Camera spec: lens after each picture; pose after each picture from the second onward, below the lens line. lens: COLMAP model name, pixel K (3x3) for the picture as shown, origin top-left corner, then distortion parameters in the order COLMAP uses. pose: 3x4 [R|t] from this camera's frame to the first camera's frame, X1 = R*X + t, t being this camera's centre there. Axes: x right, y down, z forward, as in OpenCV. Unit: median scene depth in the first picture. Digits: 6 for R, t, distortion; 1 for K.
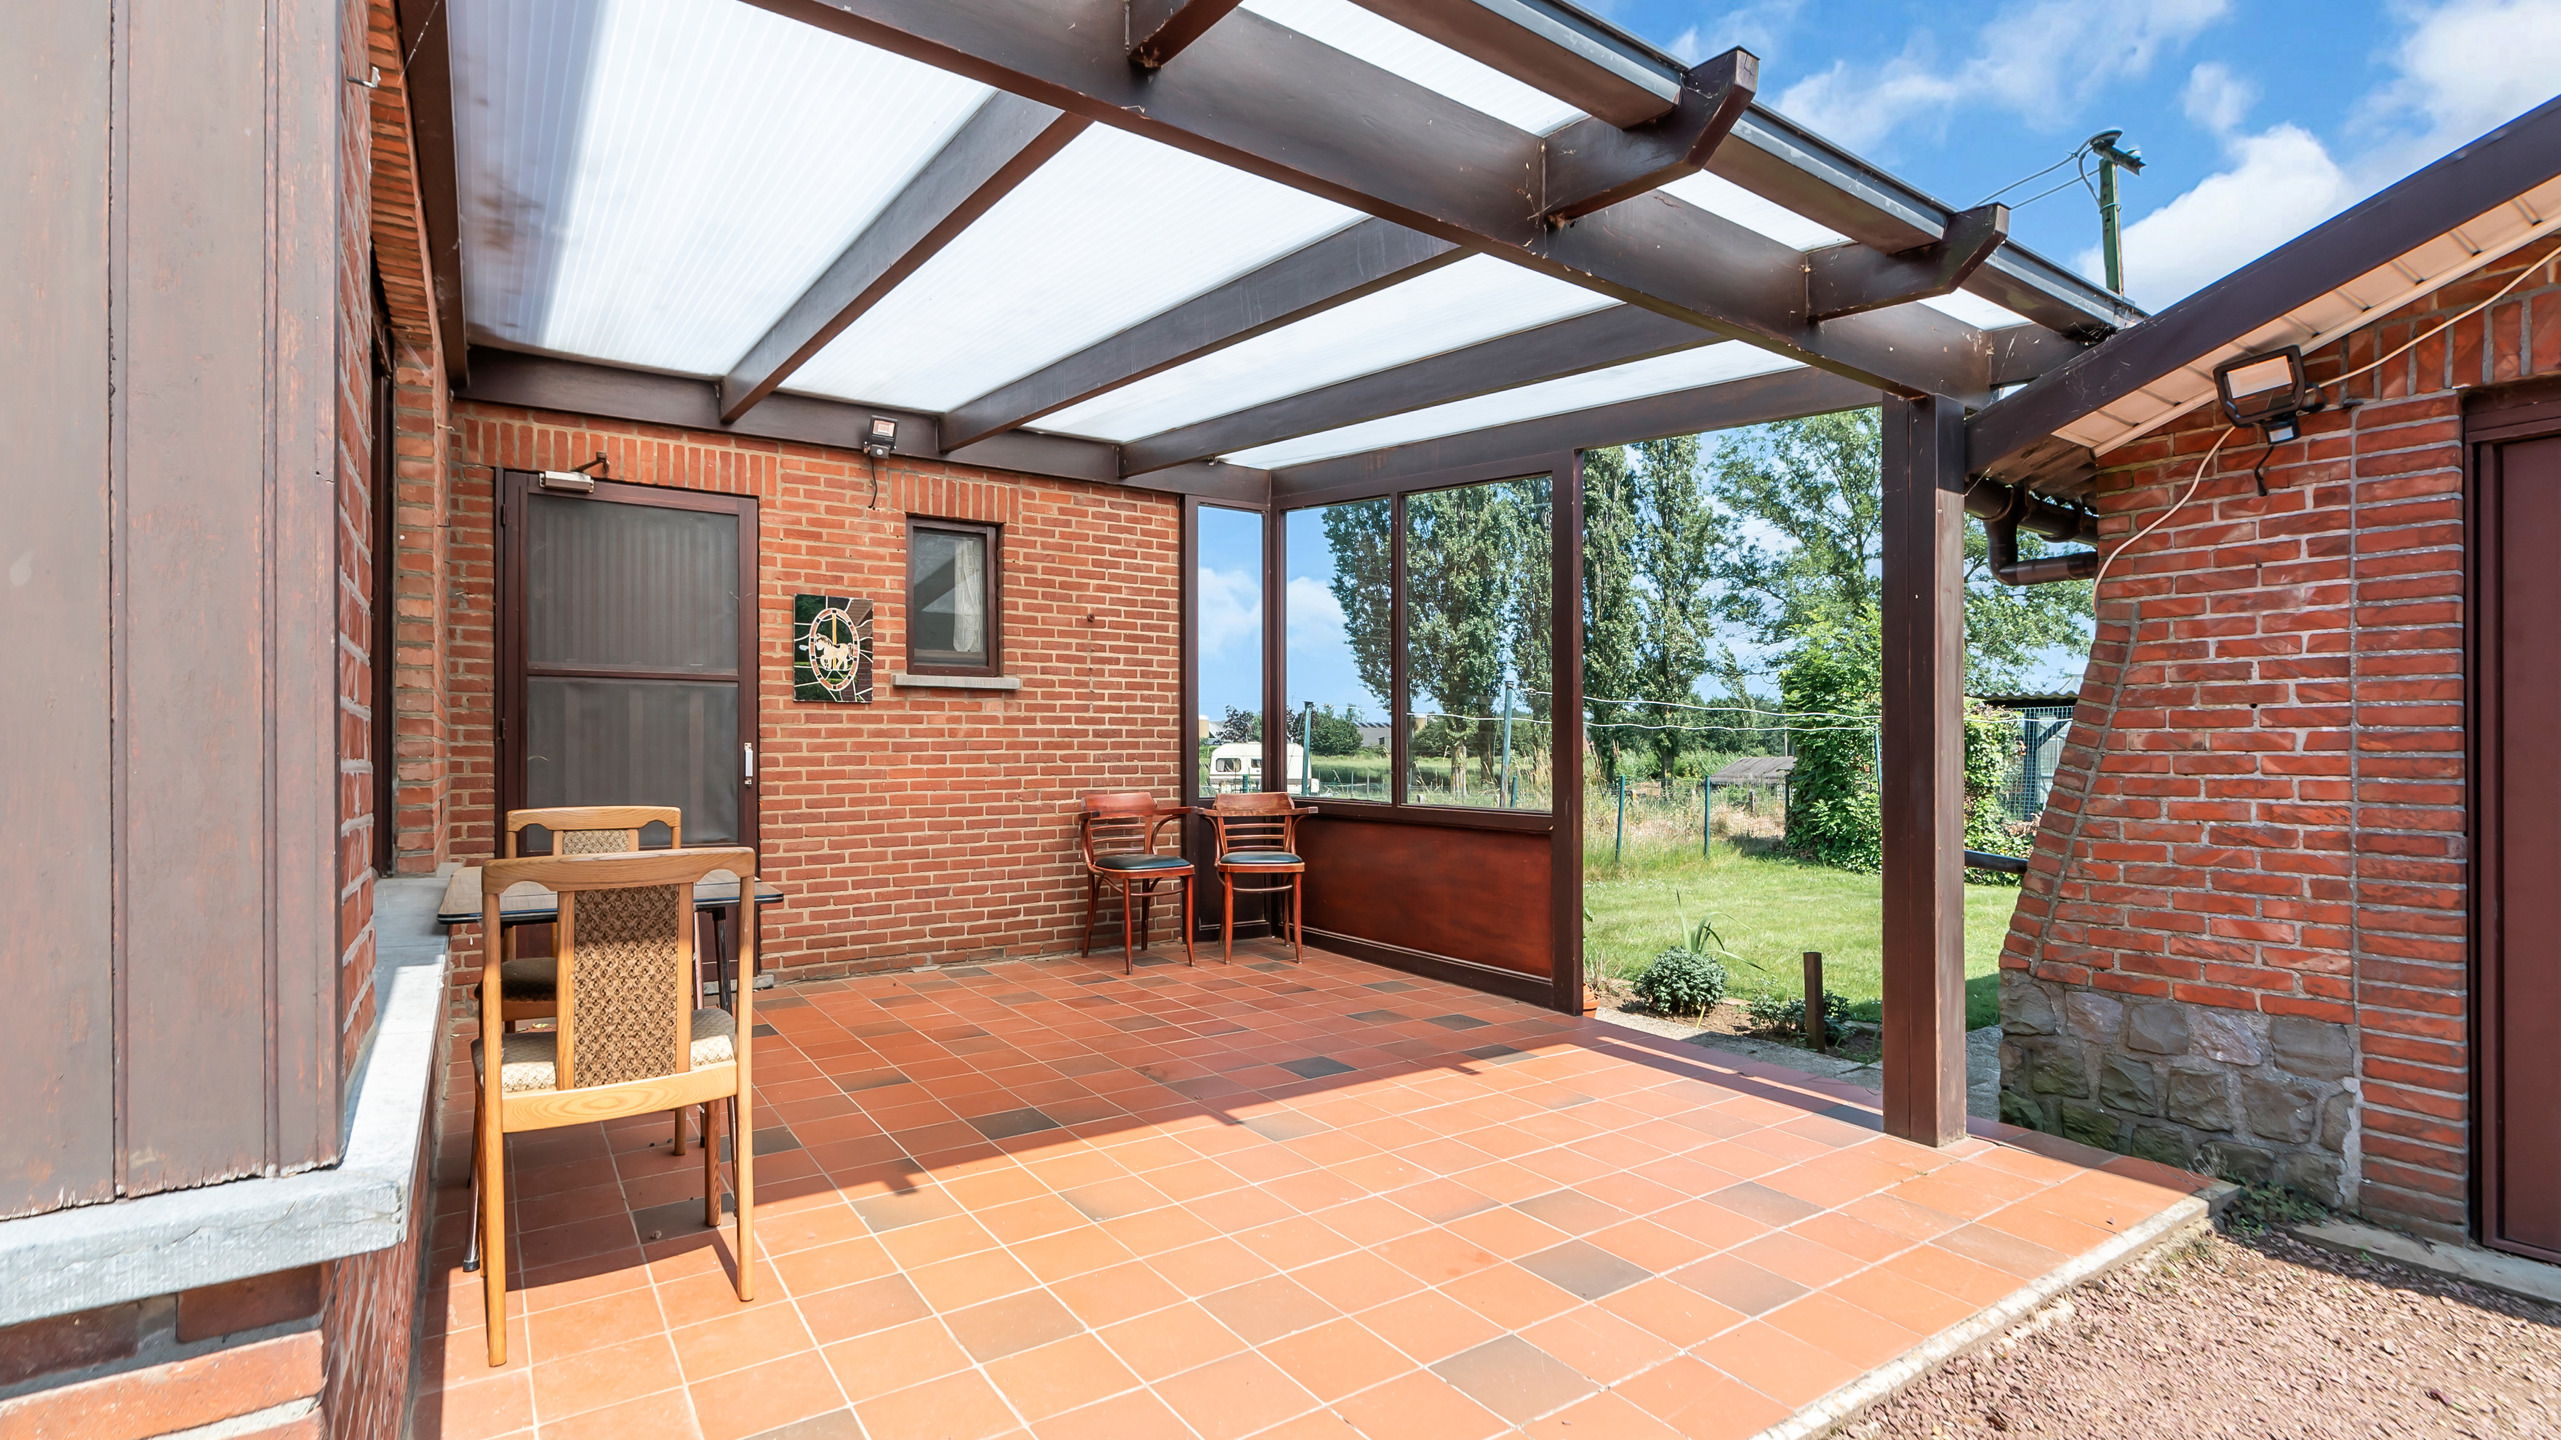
lens RADIAL K [[1178.5, 0, 1263.6], [0, 1178.5, 744.9], [0, 0, 1]] dist [-0.004275, 0.000129]
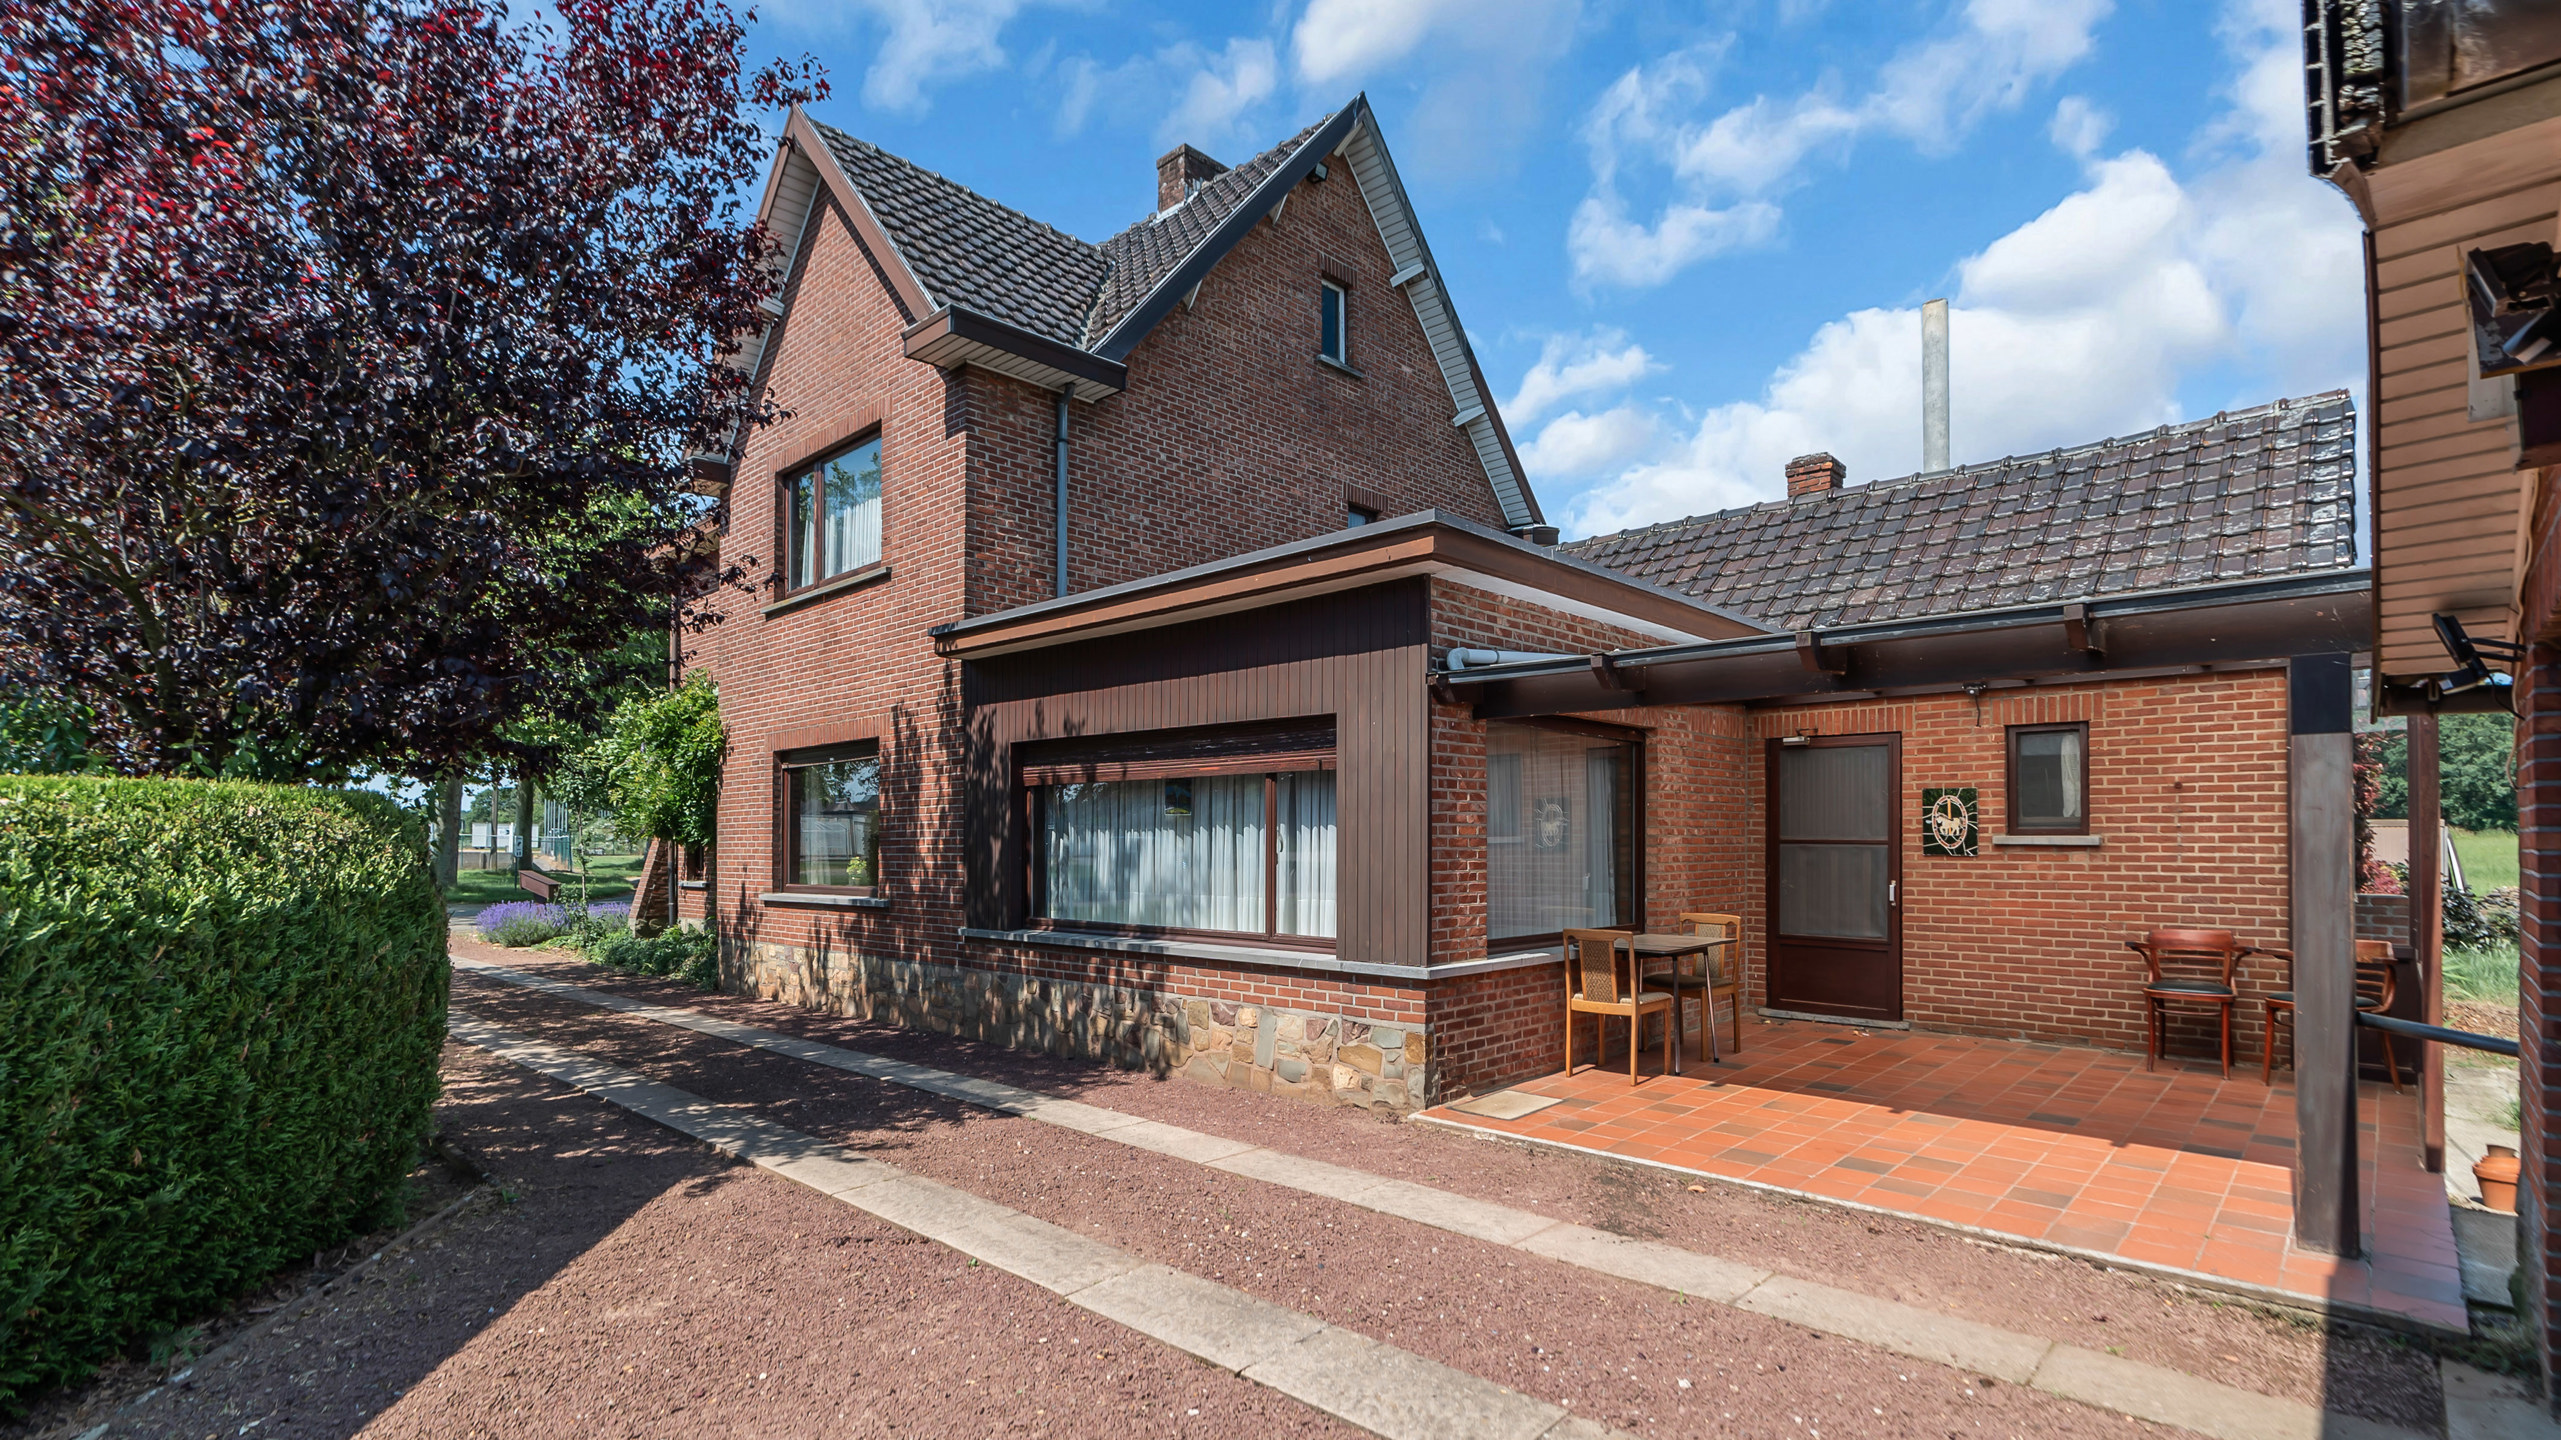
lens RADIAL K [[1178.5, 0, 1276.9], [0, 1178.5, 726.1], [0, 0, 1]] dist [-0.004275, 0.000129]
pose [[0.228636, -0.088489, -0.969482, 0.929442], [-0.000483, 0.995850, -0.091010, -0.062574], [0.973512, 0.021276, 0.227644, -0.226104]]
